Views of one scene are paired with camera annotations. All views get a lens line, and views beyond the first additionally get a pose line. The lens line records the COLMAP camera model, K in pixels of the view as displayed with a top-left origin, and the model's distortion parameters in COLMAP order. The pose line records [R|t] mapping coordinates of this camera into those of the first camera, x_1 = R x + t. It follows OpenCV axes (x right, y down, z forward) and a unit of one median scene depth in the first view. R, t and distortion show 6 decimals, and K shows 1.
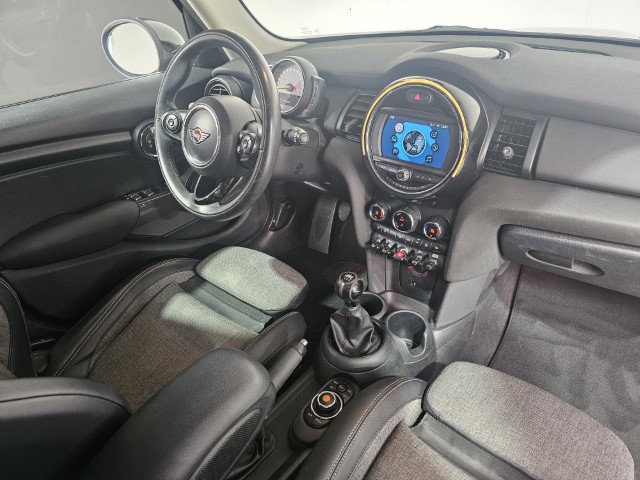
lens RADIAL K [[437.9, 0, 316.3], [0, 437.9, 240.4], [0, 0, 1]] dist [0.045396, -0.039356]
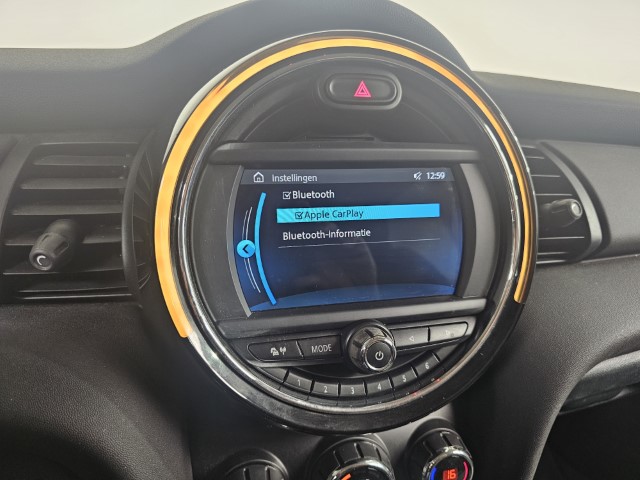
lens RADIAL K [[437.9, 0, 318.9], [0, 437.9, 241.2], [0, 0, 1]] dist [0.045396, -0.039356]
pose [[0.569356, -0.158878, 0.806592, -0.042194], [0.393236, 0.914254, -0.097493, -0.200389], [-0.721941, 0.372689, 0.583013, 0.830101]]
